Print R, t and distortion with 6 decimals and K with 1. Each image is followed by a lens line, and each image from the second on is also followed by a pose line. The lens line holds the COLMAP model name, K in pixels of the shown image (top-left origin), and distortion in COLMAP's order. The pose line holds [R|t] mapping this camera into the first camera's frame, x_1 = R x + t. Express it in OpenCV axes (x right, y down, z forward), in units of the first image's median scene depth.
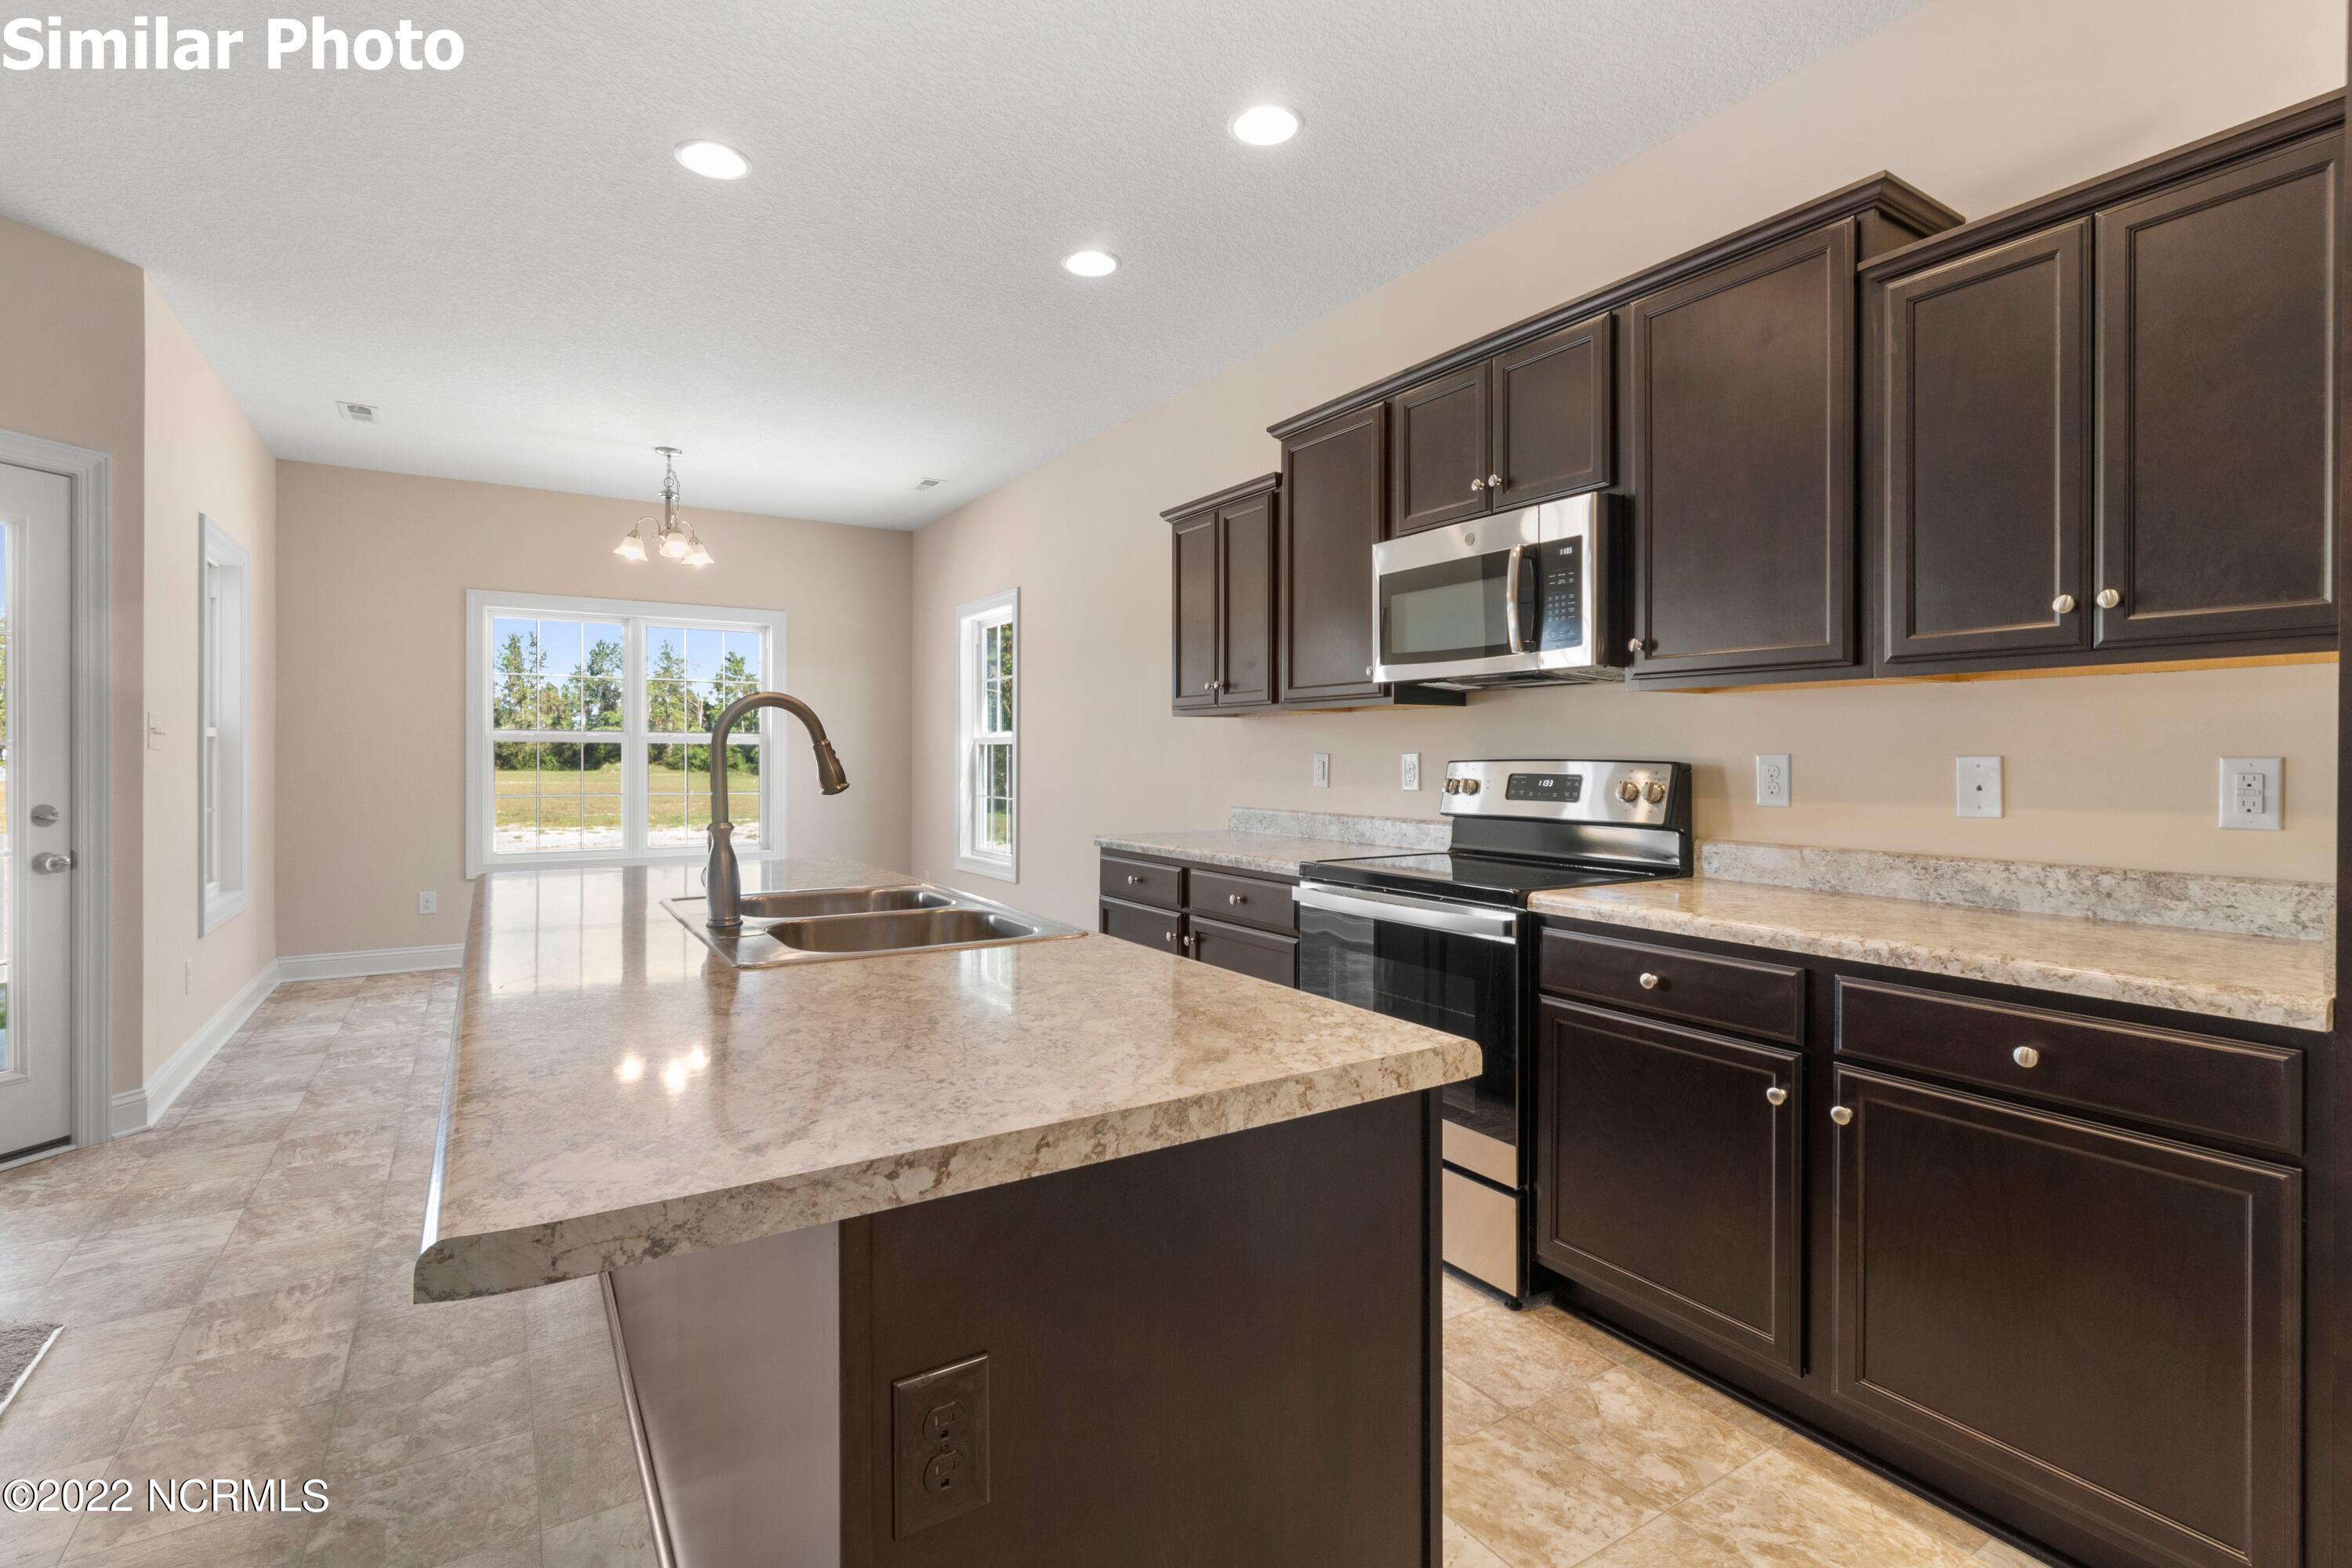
lens RADIAL K [[1150.7, 0, 1181.7], [0, 1150.7, 750.2], [0, 0, 1]] dist [0.015122, 0.001220]
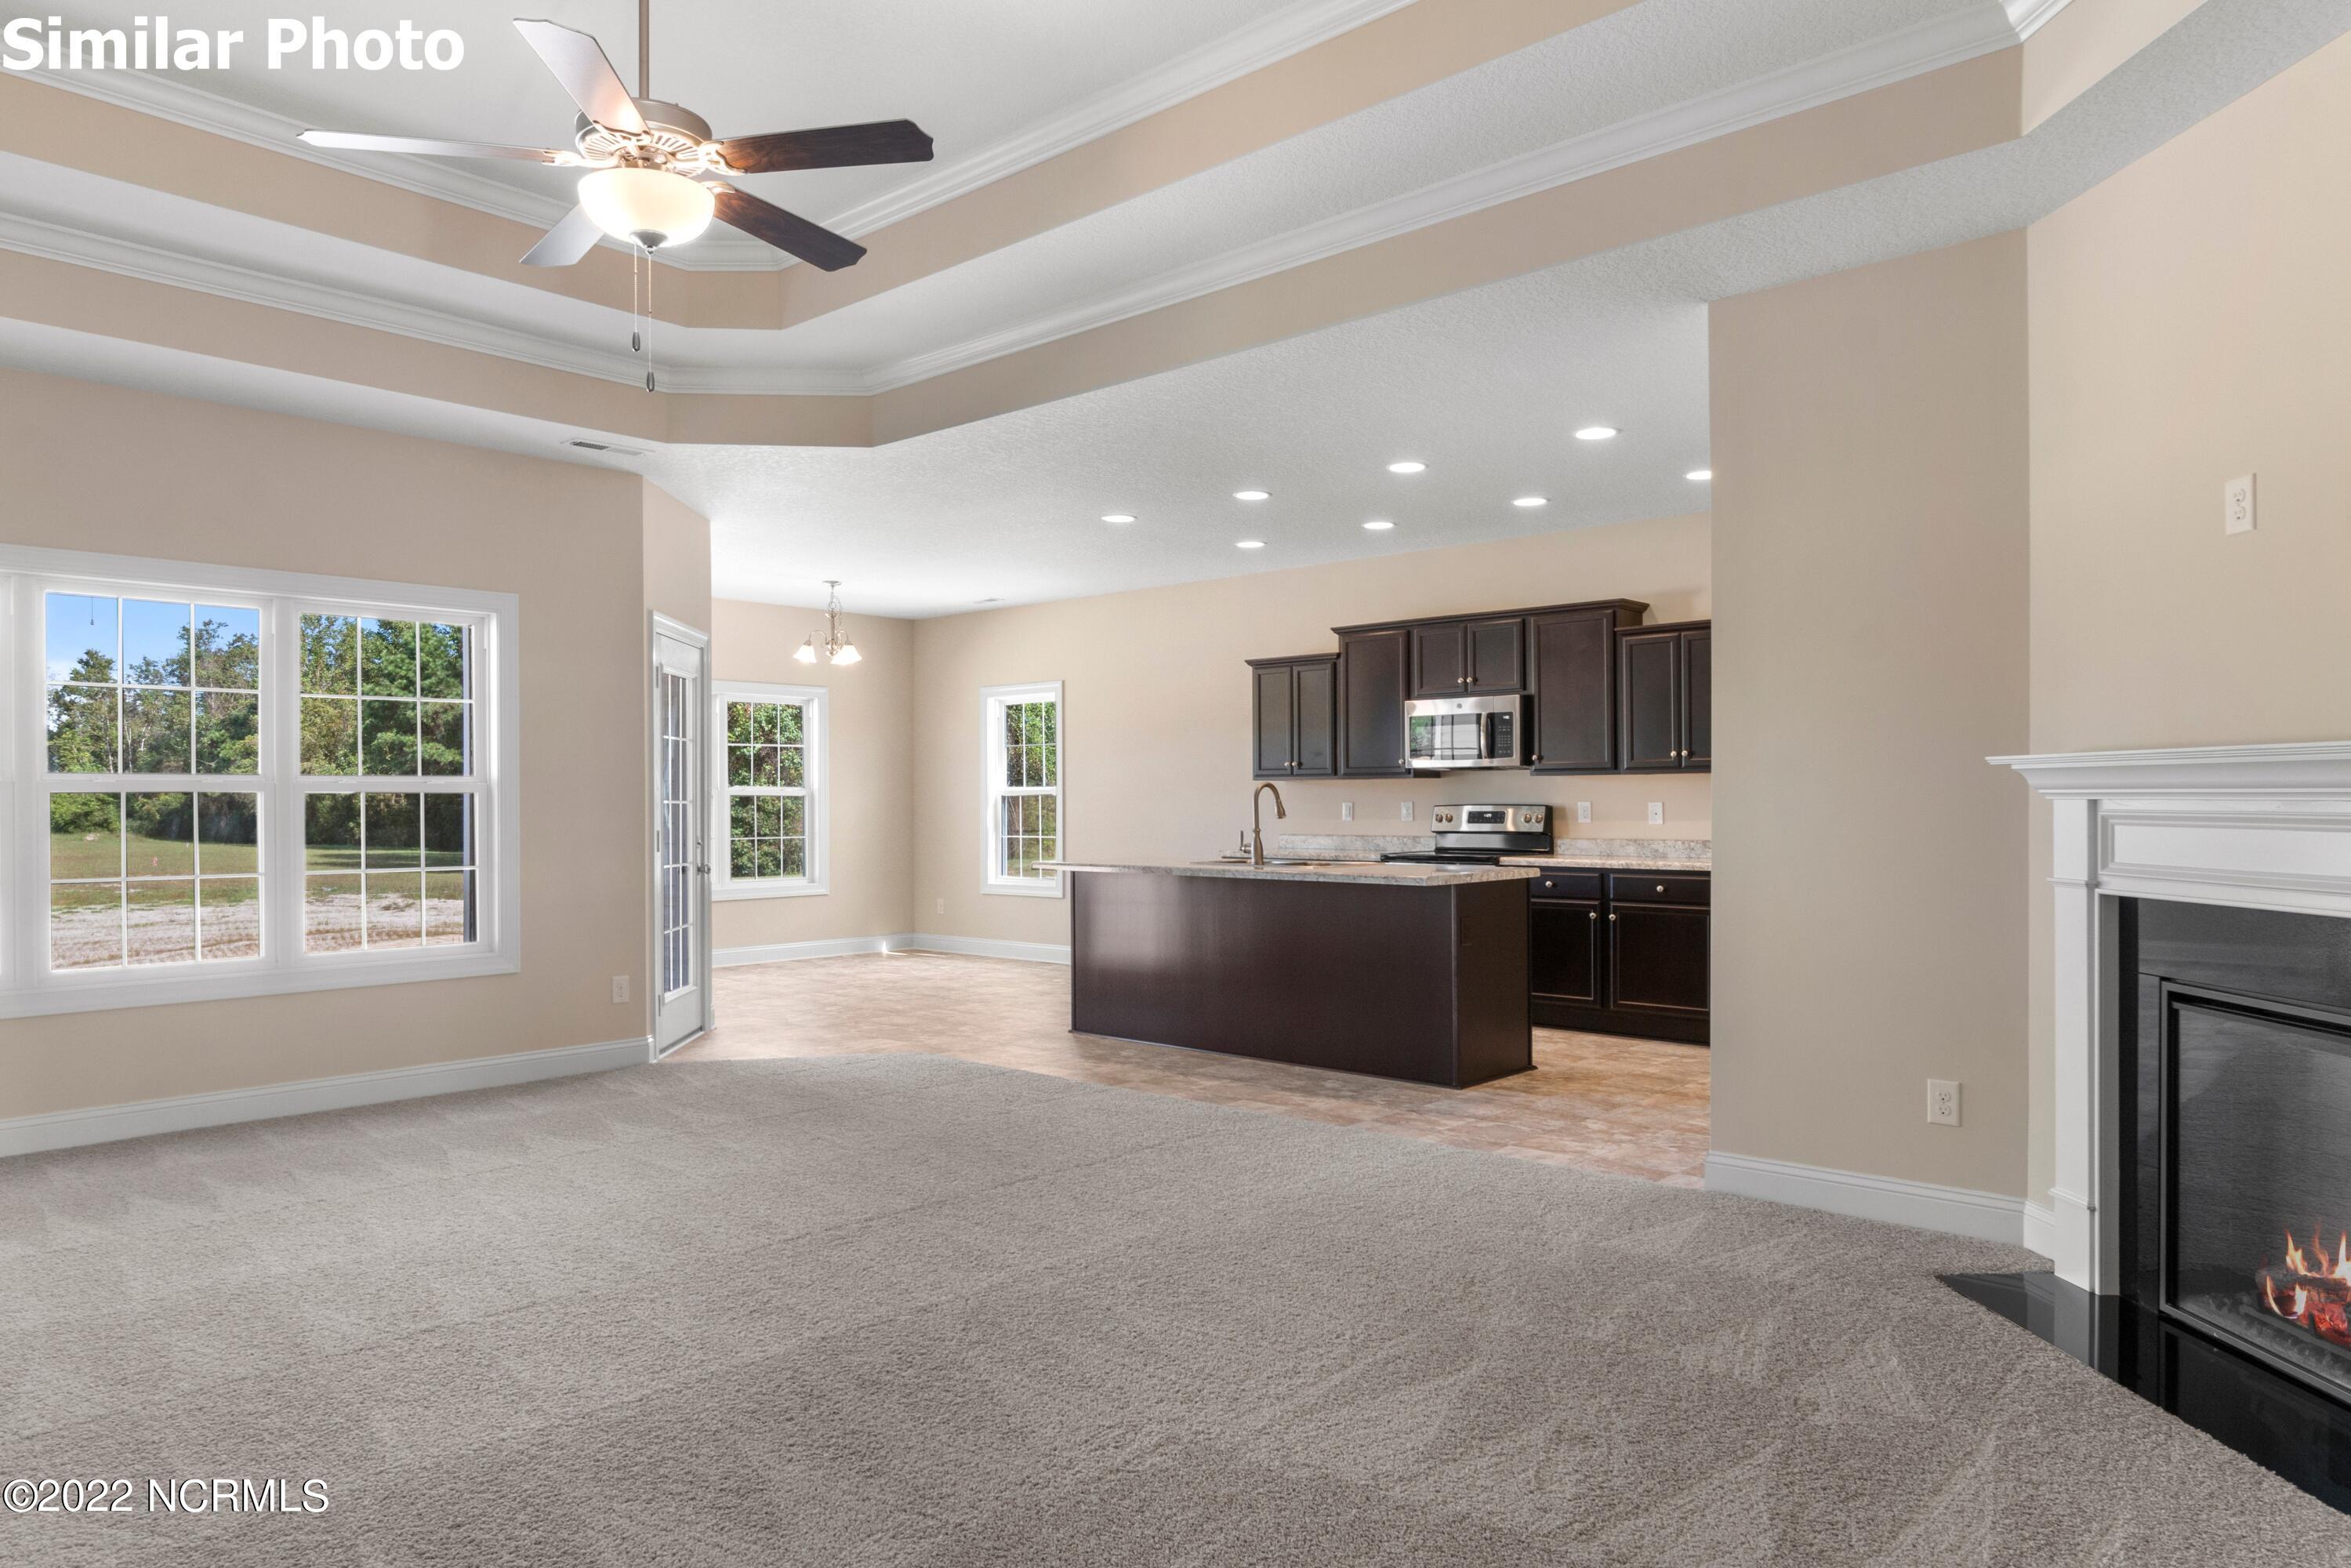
lens RADIAL K [[1531.9, 0, 1175.5], [0, 1531.9, 784.0], [0, 0, 1]] dist [-0.001817, -0.000950]
pose [[0.967924, -0.003323, 0.251221, -1.006297], [0.004906, 0.999972, -0.005677, -0.017721], [-0.251195, 0.006727, 0.967913, -1.693919]]
